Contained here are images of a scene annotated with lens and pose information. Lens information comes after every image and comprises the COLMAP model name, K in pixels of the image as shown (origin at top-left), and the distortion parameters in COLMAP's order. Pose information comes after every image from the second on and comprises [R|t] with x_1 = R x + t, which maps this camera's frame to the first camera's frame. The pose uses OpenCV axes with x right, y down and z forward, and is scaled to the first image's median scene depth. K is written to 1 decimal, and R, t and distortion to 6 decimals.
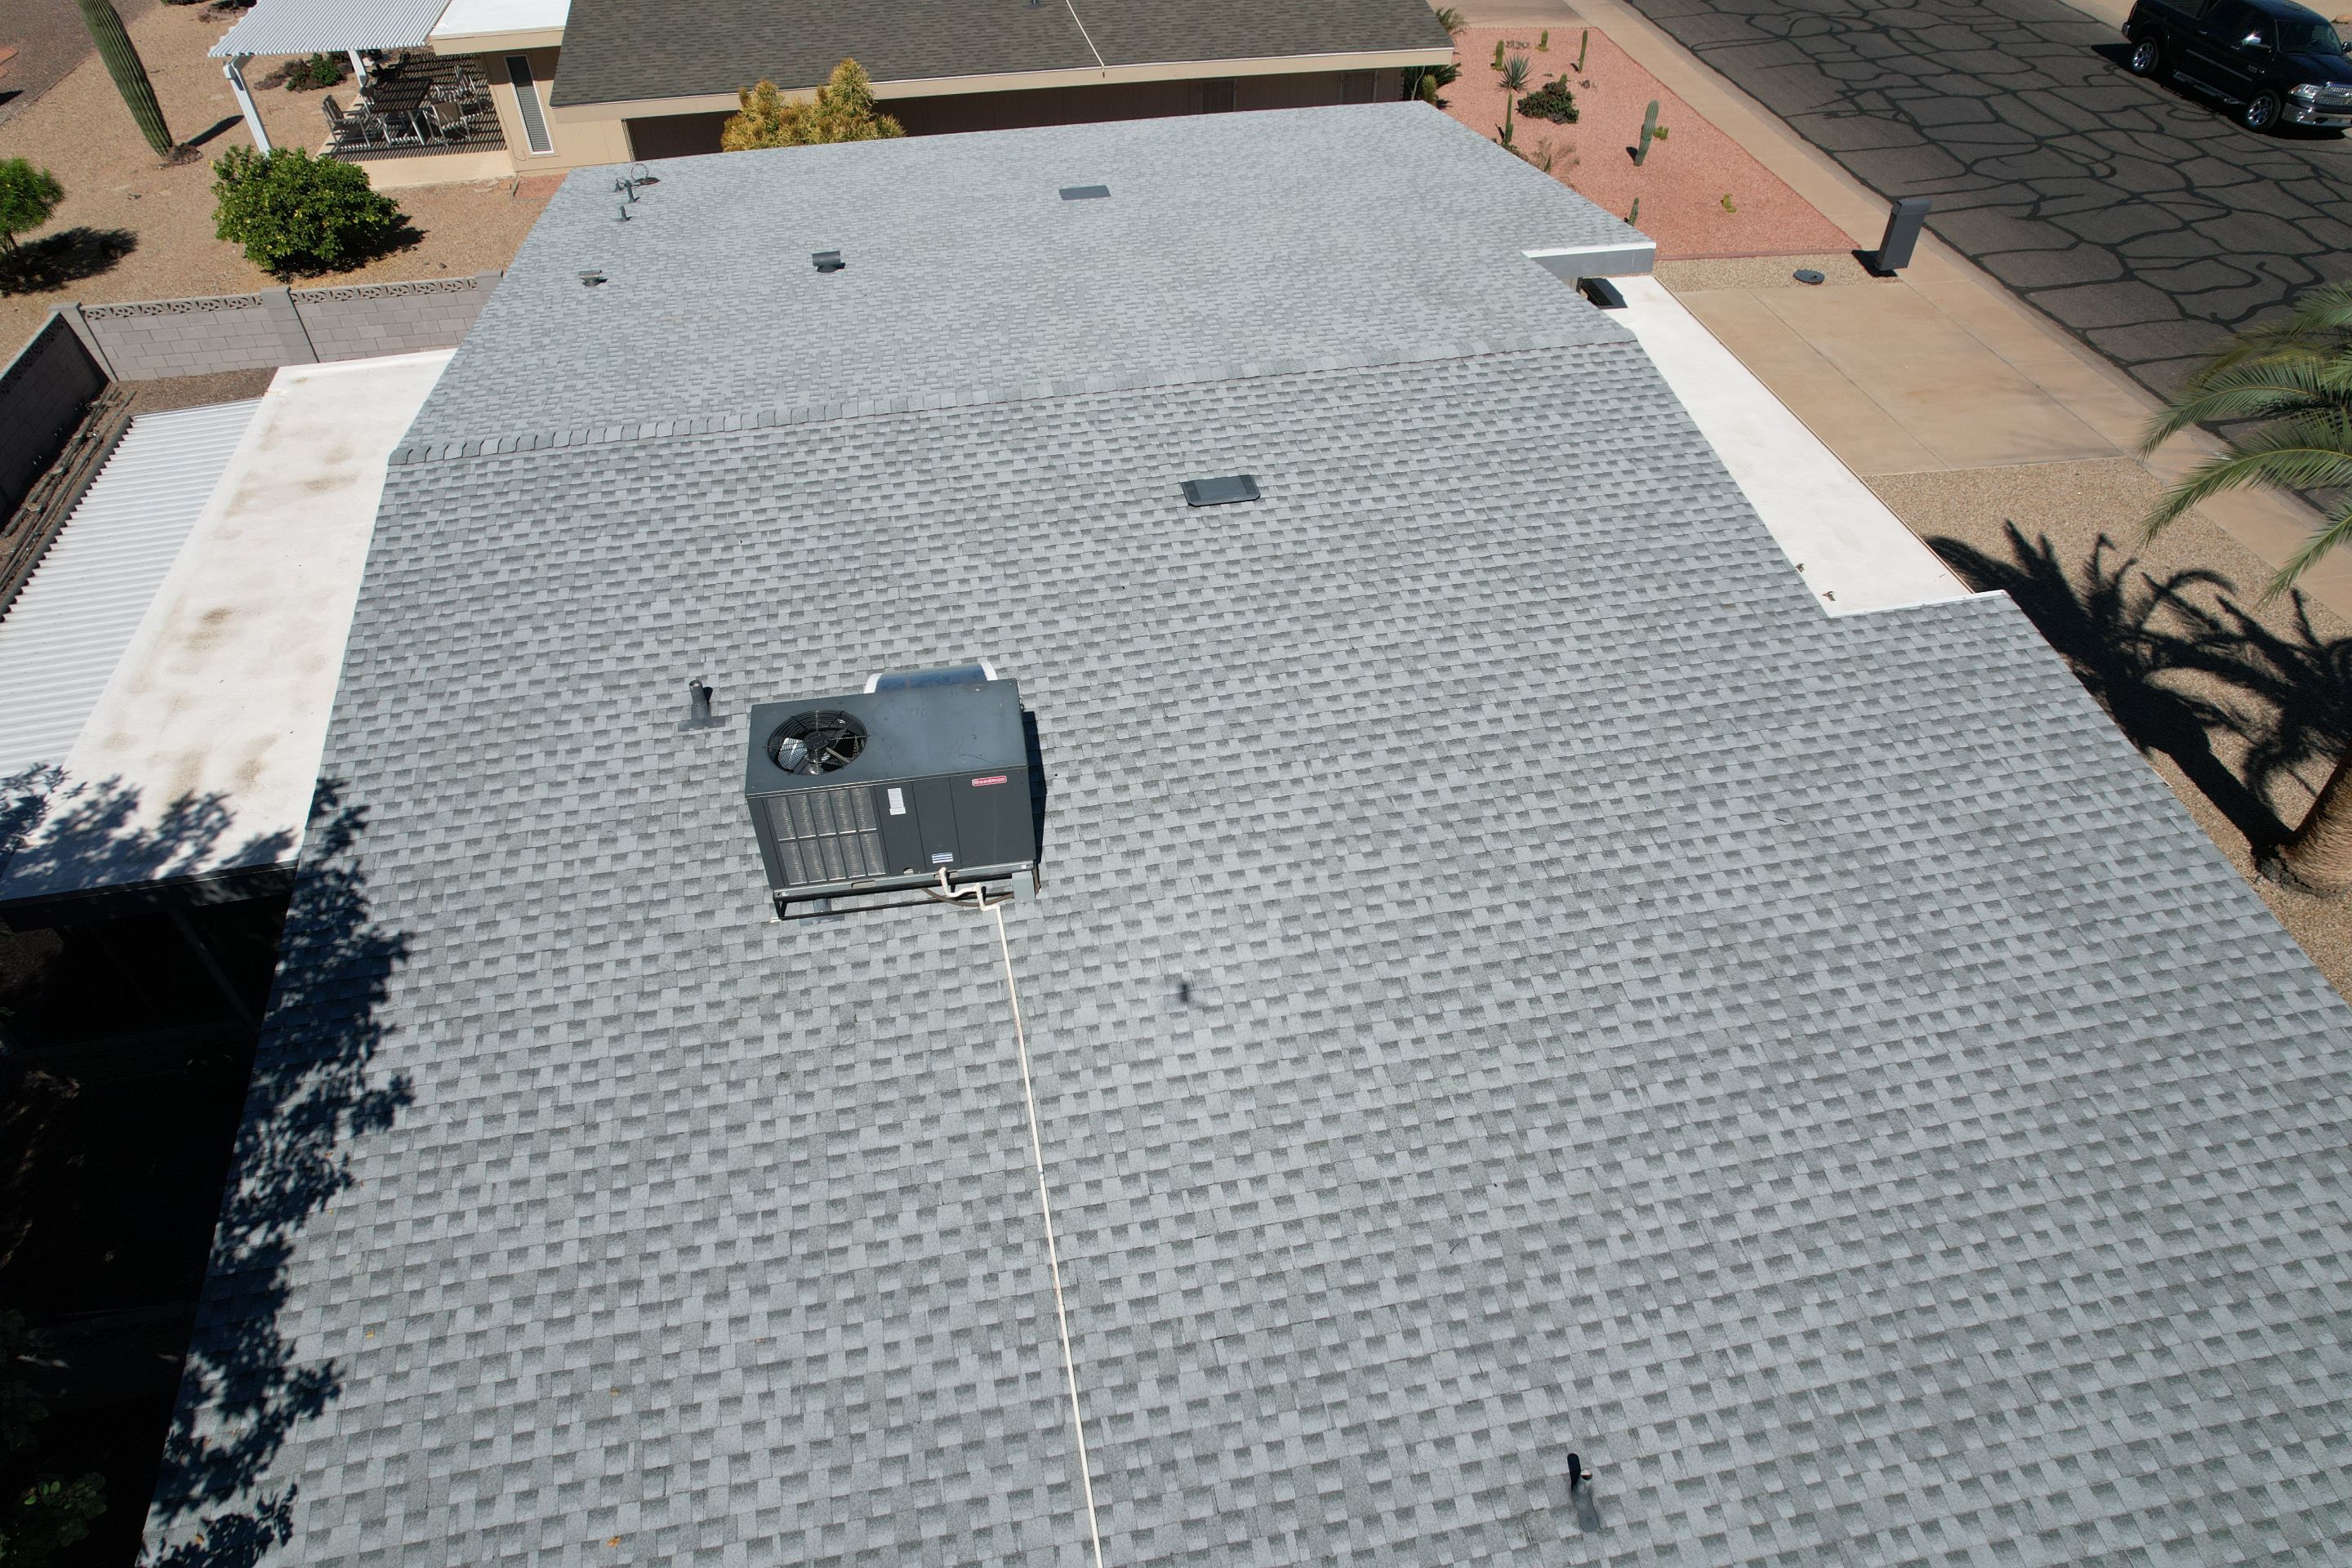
lens RADIAL K [[1502.3, 0, 1167.7], [0, 1502.3, 794.8], [0, 0, 1]] dist [-0.074701, 0.068186]
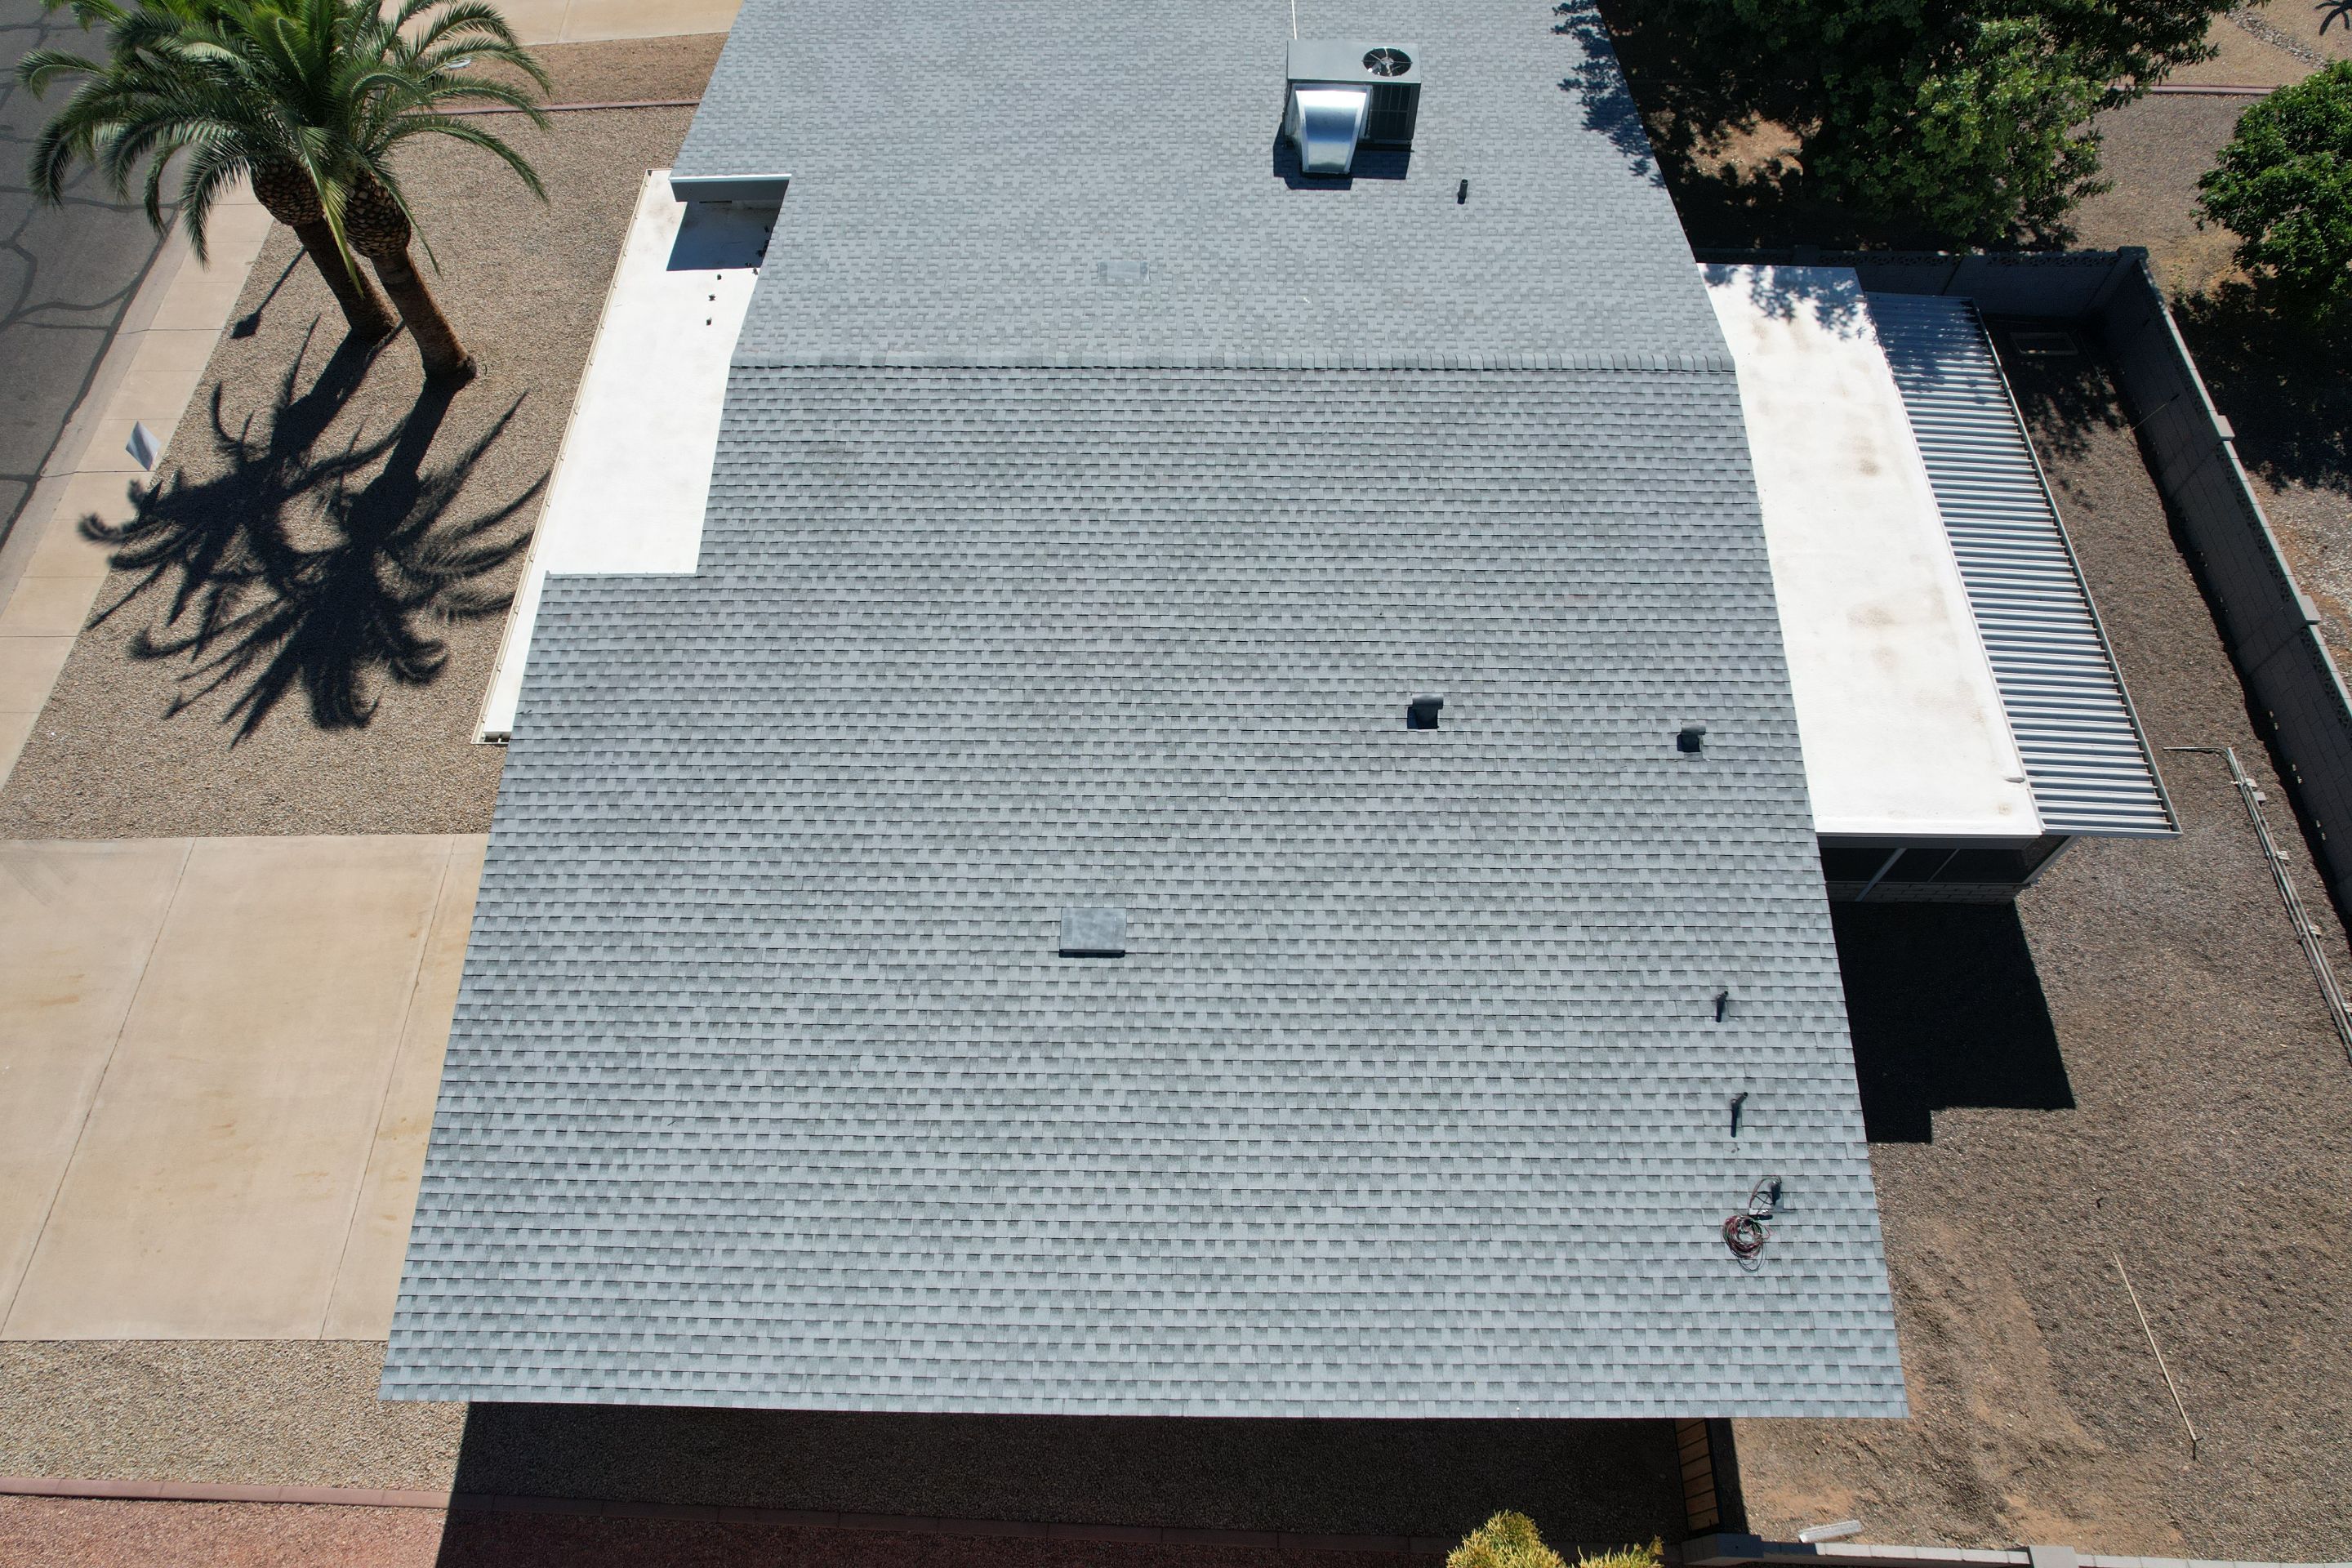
lens RADIAL K [[1502.3, 0, 1167.3], [0, 1502.3, 797.5], [0, 0, 1]] dist [-0.074701, 0.068186]
pose [[-0.979334, -0.165633, 0.116062, -0.280786], [0.148007, -0.195837, 0.969403, -1.855149], [-0.137836, 0.966547, 0.216304, 1.297961]]
